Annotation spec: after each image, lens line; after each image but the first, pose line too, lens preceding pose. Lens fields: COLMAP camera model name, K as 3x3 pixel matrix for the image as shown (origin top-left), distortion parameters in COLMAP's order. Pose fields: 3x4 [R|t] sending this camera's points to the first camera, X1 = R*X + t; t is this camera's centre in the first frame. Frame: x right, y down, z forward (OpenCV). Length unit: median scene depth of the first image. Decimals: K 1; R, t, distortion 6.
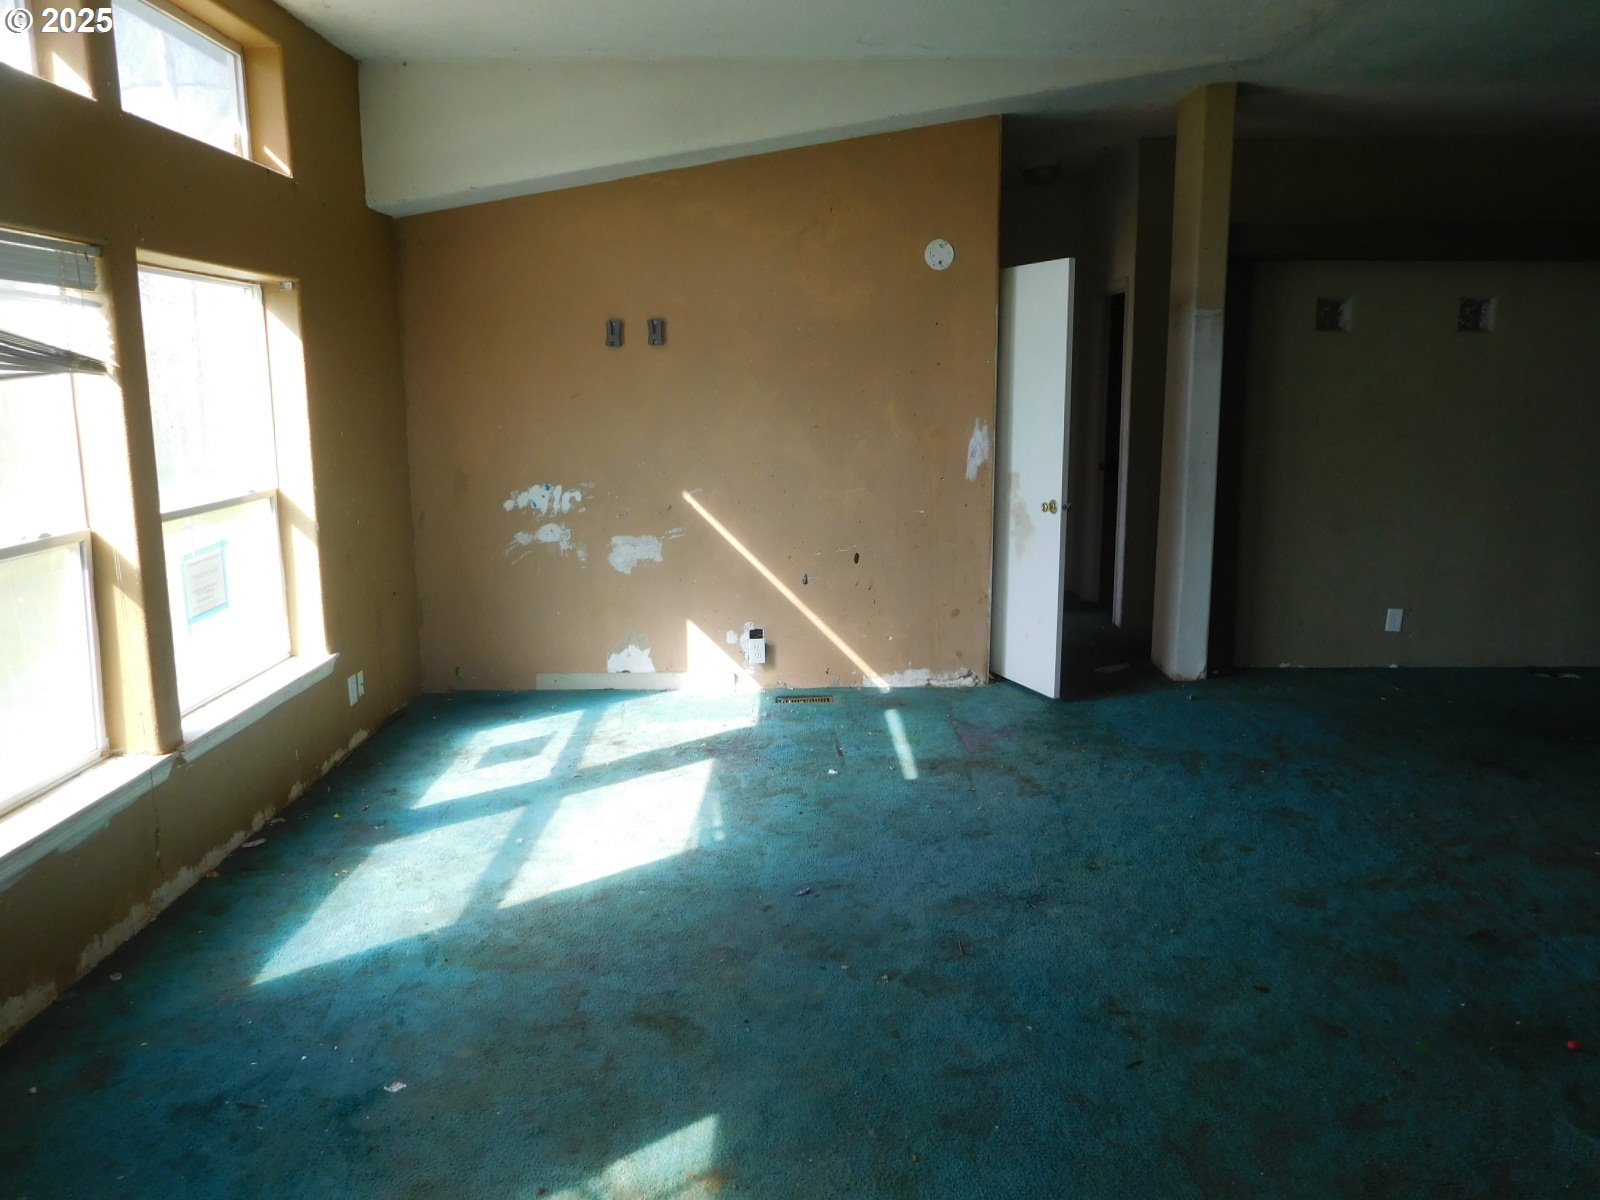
lens RADIAL K [[1174.9, 0, 806.9], [0, 1174.9, 598.7], [0, 0, 1]] dist [-0.026798, 0.002921]
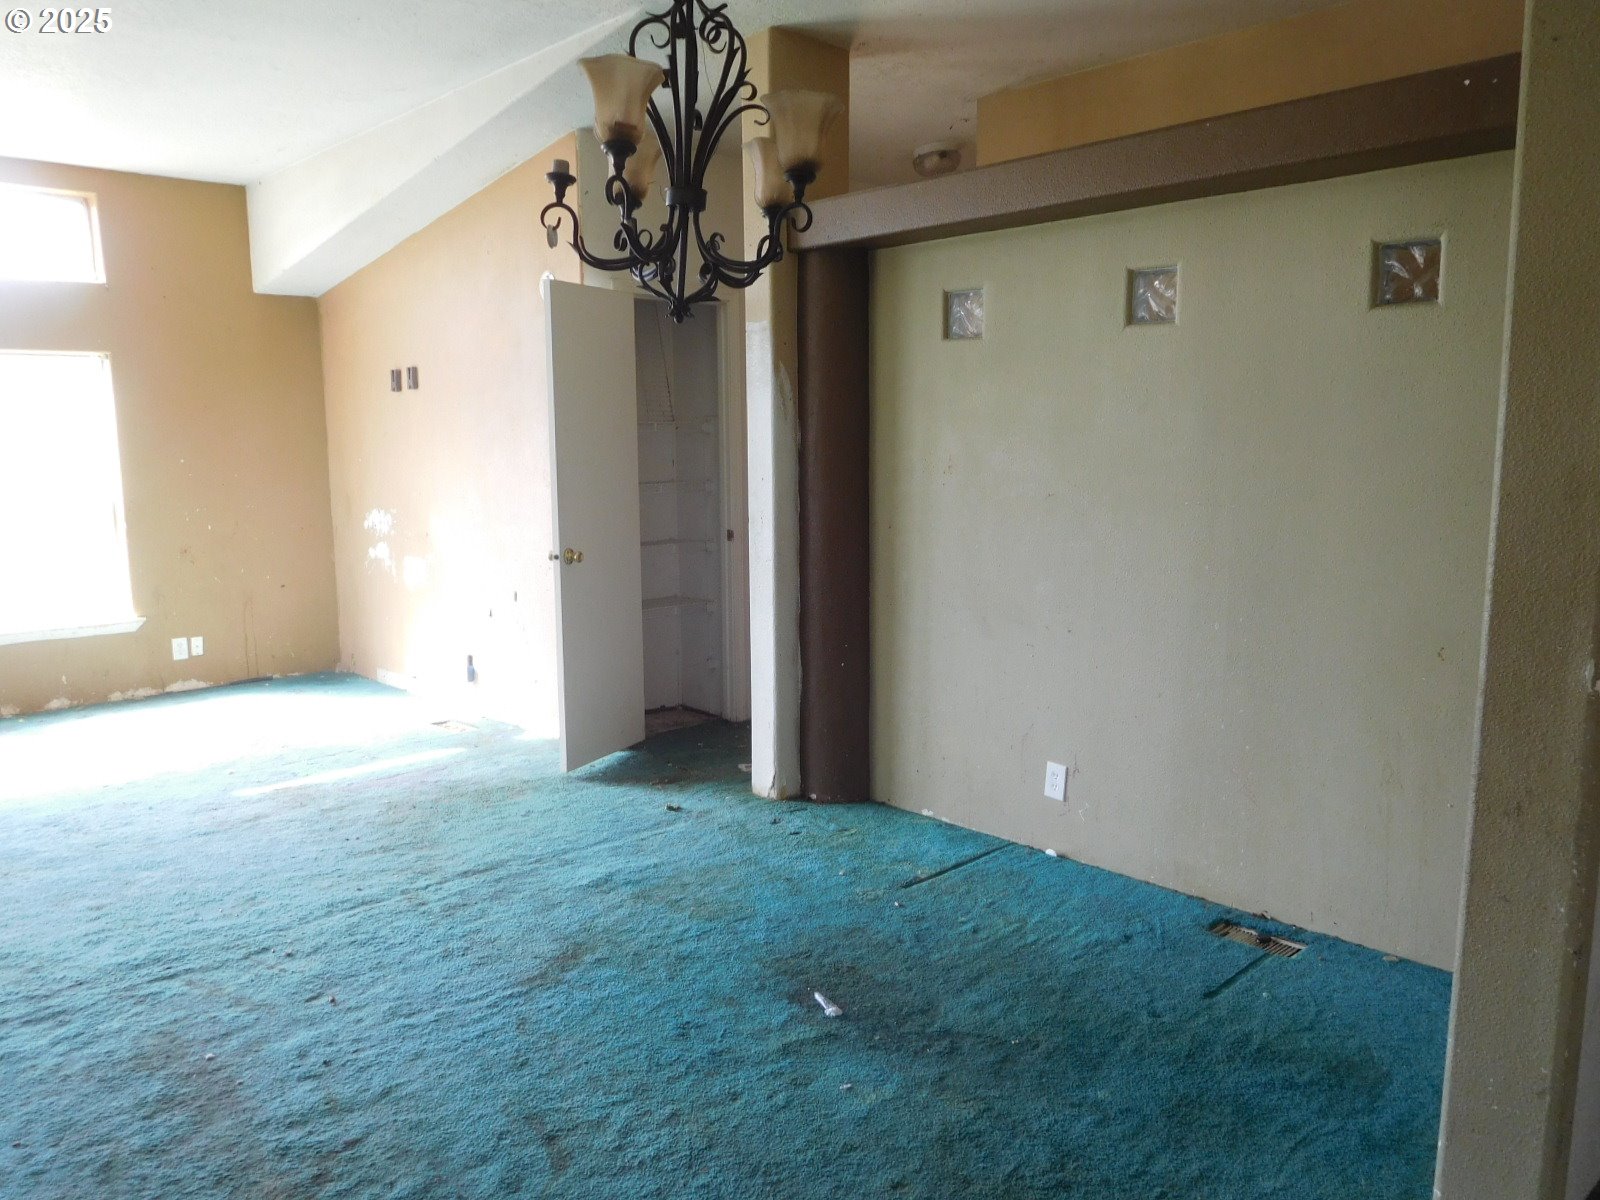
lens RADIAL K [[1174.9, 0, 806.9], [0, 1174.9, 598.7], [0, 0, 1]] dist [-0.026798, 0.002921]
pose [[0.690598, 0.099026, -0.716428, 1.248570], [-0.128682, 0.991600, 0.013018, -0.104101], [0.711699, 0.083201, 0.697540, 0.649184]]
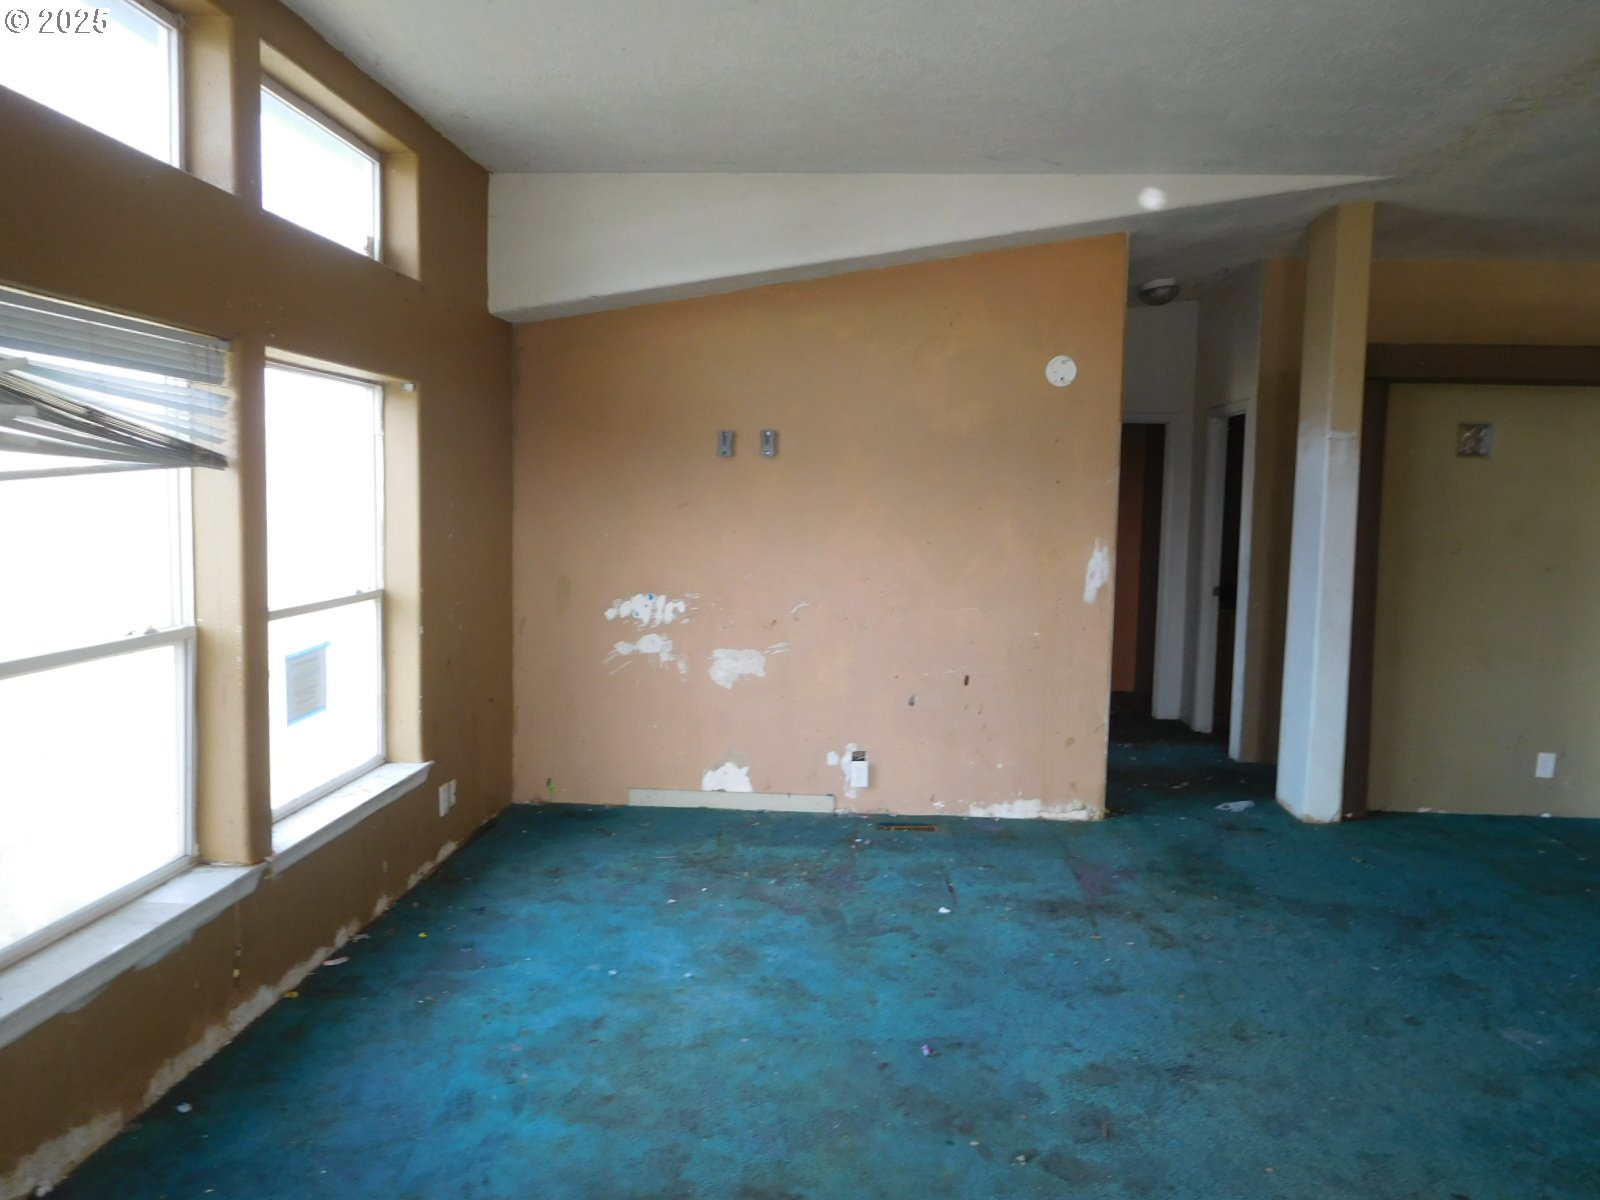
lens RADIAL K [[1174.9, 0, 806.9], [0, 1174.9, 598.7], [0, 0, 1]] dist [-0.026798, 0.002921]
pose [[0.997272, 0.029439, -0.067693, -0.033170], [-0.035911, 0.994688, -0.096468, -0.005013], [0.064493, 0.098635, 0.993032, 0.048918]]
